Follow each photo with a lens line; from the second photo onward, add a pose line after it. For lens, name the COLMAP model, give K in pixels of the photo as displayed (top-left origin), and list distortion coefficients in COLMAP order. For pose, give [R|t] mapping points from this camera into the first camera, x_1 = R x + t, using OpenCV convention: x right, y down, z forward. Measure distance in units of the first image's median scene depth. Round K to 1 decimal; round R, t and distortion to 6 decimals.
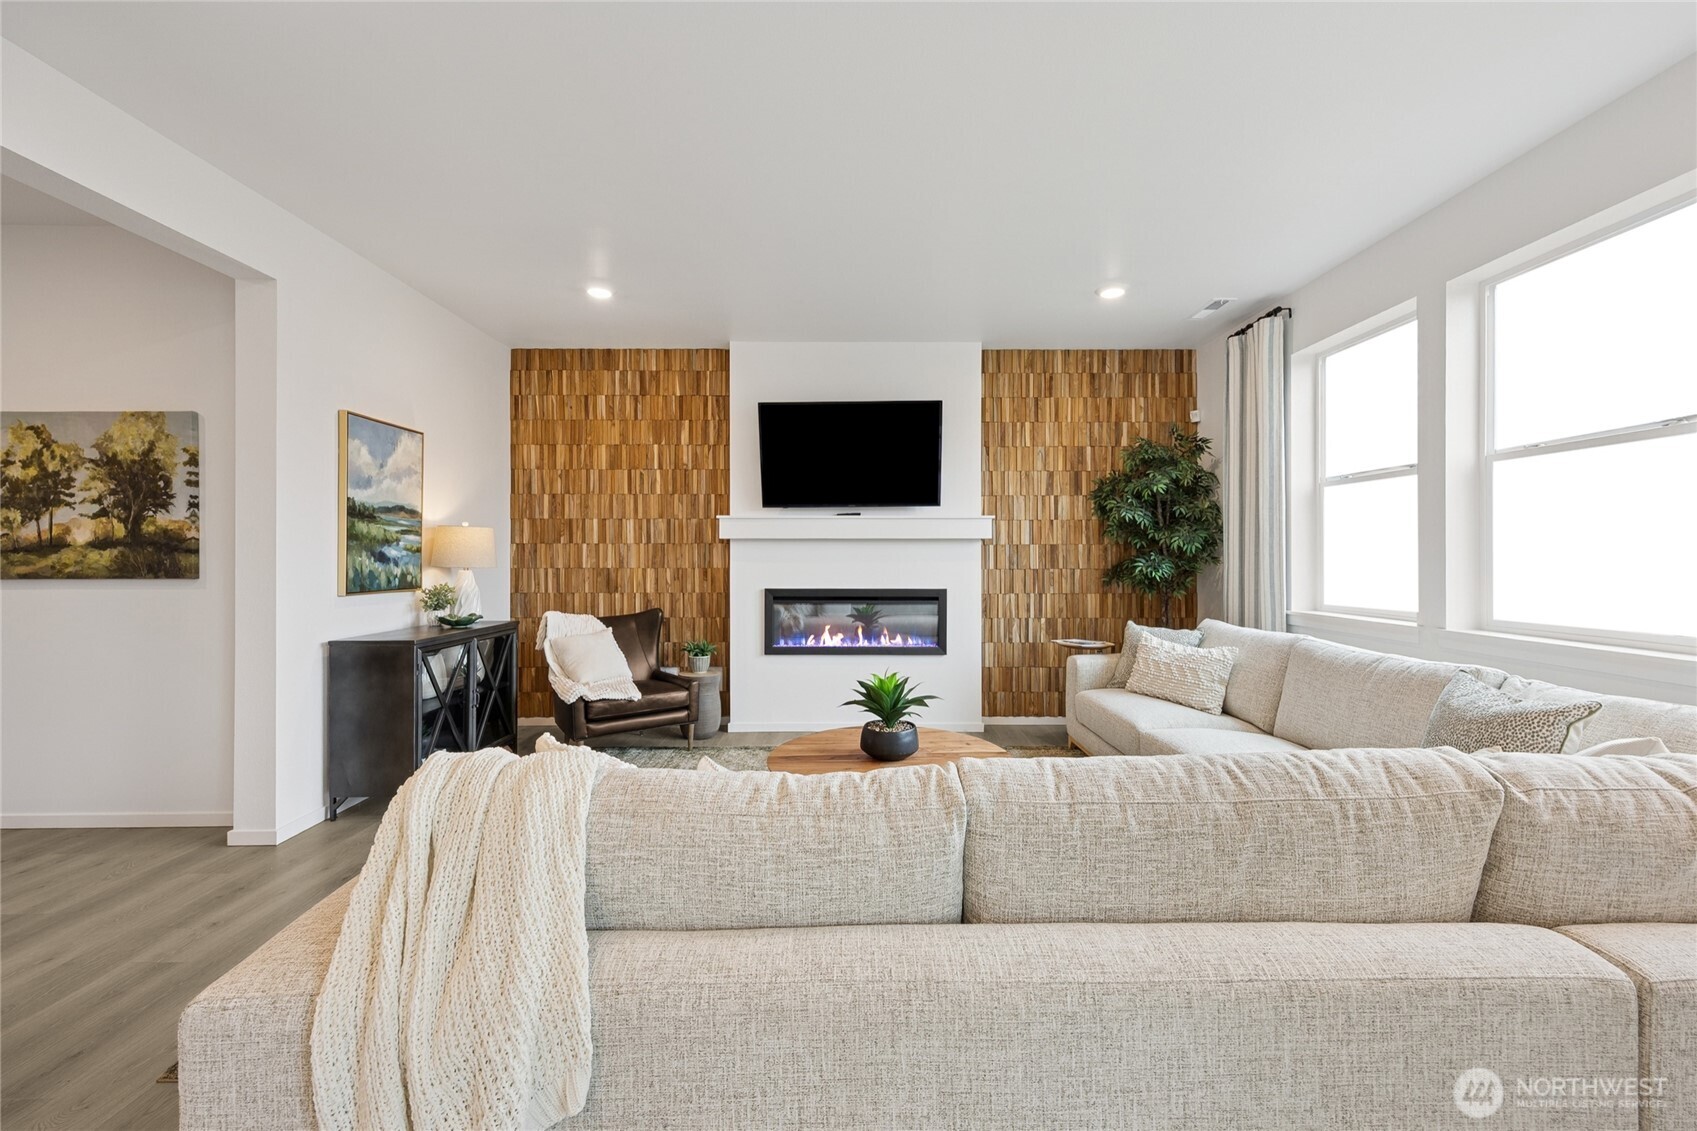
lens RADIAL K [[665.4, 0, 861.7], [0, 665.4, 561.8], [0, 0, 1]] dist [0.002414, 0.001005]
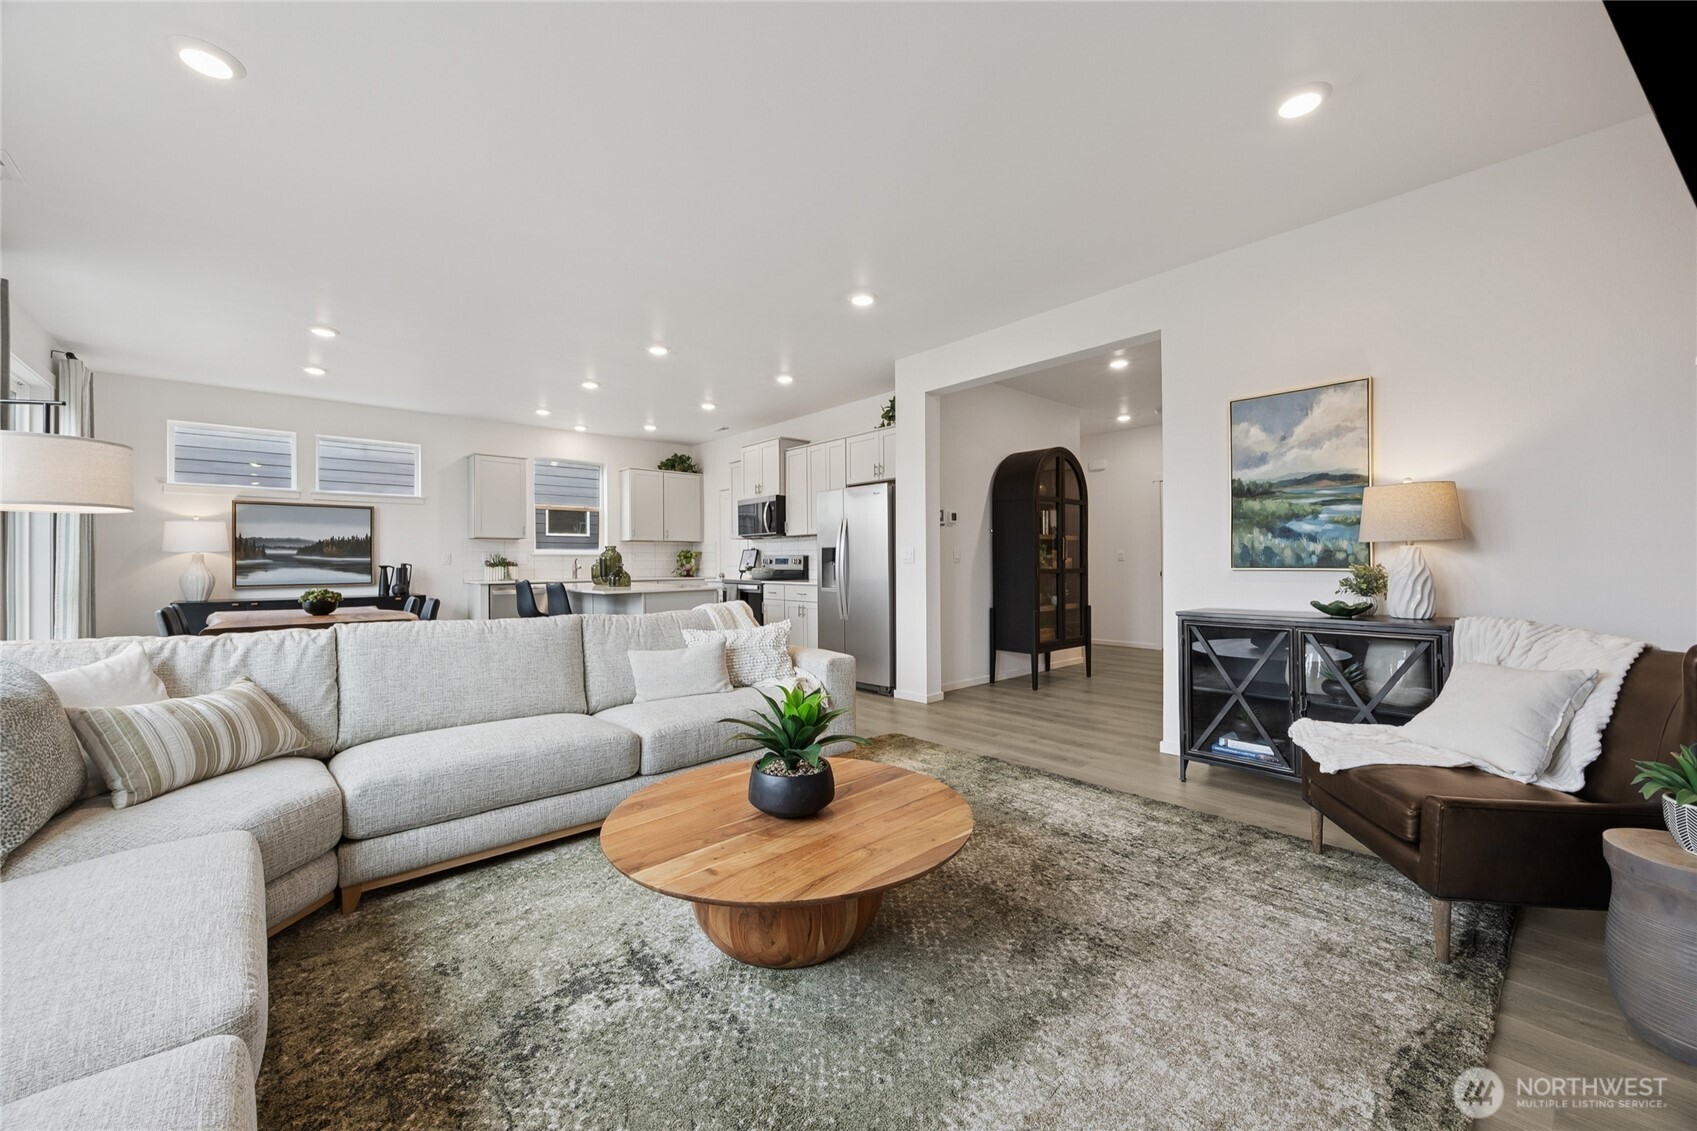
lens RADIAL K [[665.4, 0, 851.3], [0, 665.4, 571.6], [0, 0, 1]] dist [0.002414, 0.001005]
pose [[-0.762831, 0.014585, -0.646433, 0.289265], [0.006597, 0.999869, 0.014774, 0.023297], [0.646564, 0.007006, -0.762827, 1.015789]]
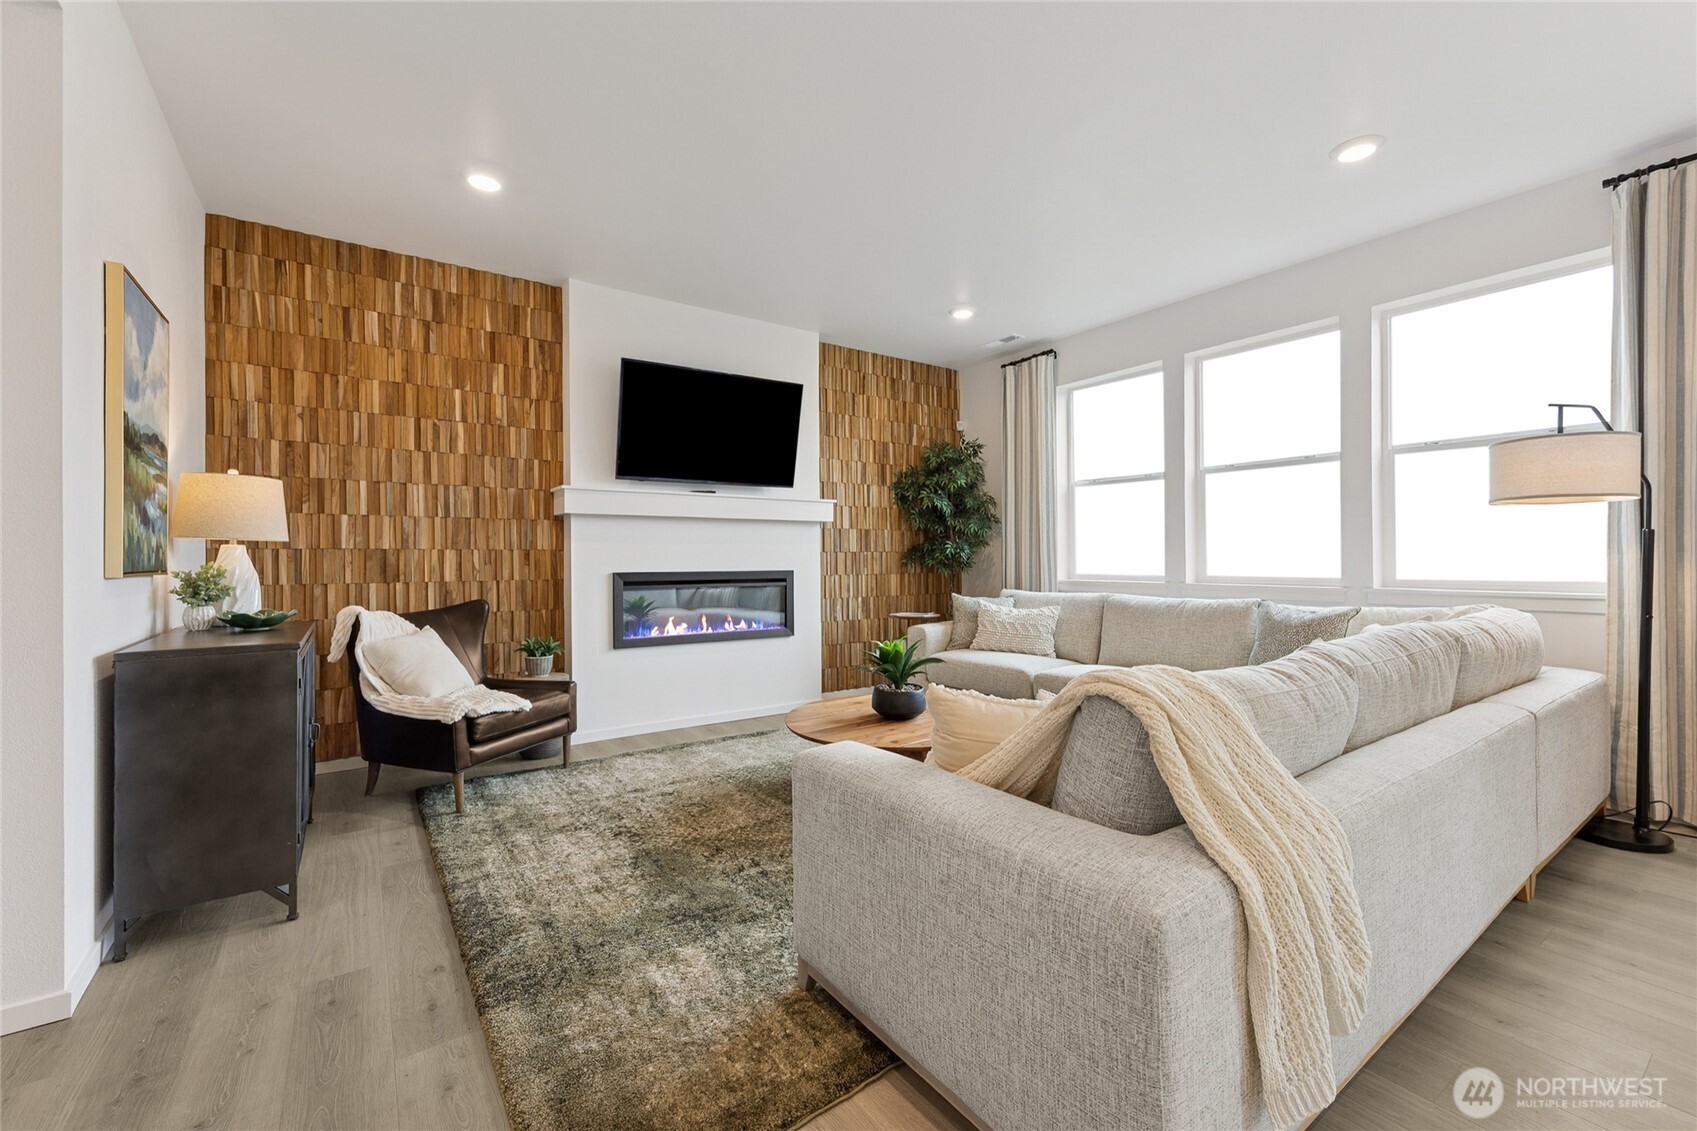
lens RADIAL K [[686.7, 0, 853.5], [0, 686.7, 557.9], [0, 0, 1]] dist [0.007014, 0.000225]
pose [[0.827793, -0.003945, 0.561020, -0.411800], [0.009154, 0.999937, -0.006475, 0.031442], [-0.560960, 0.010495, 0.827777, 0.089995]]
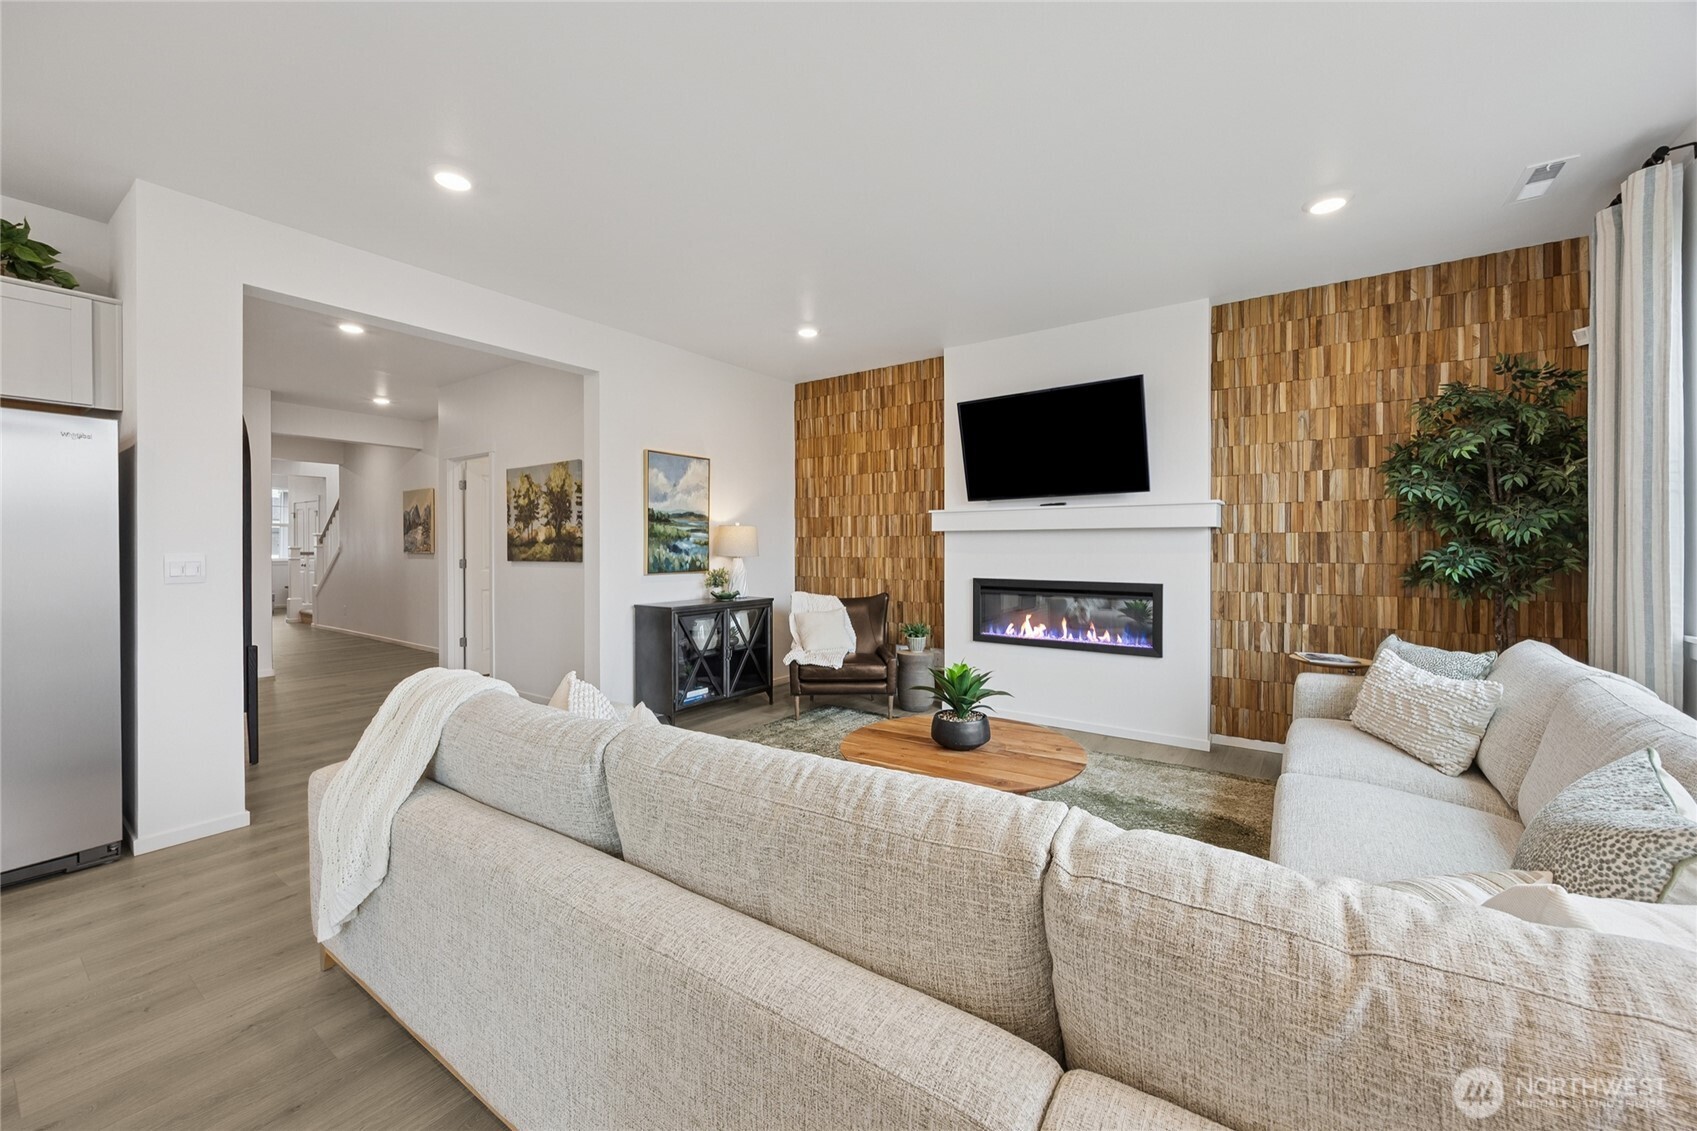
lens RADIAL K [[644.0, 0, 877.7], [0, 644.0, 555.2], [0, 0, 1]] dist [-0.003425, 0.000820]
pose [[0.824055, 0.006541, -0.566472, 0.324919], [-0.002695, 0.999967, 0.007625, -0.003559], [0.566504, -0.004757, 0.824046, 0.079697]]
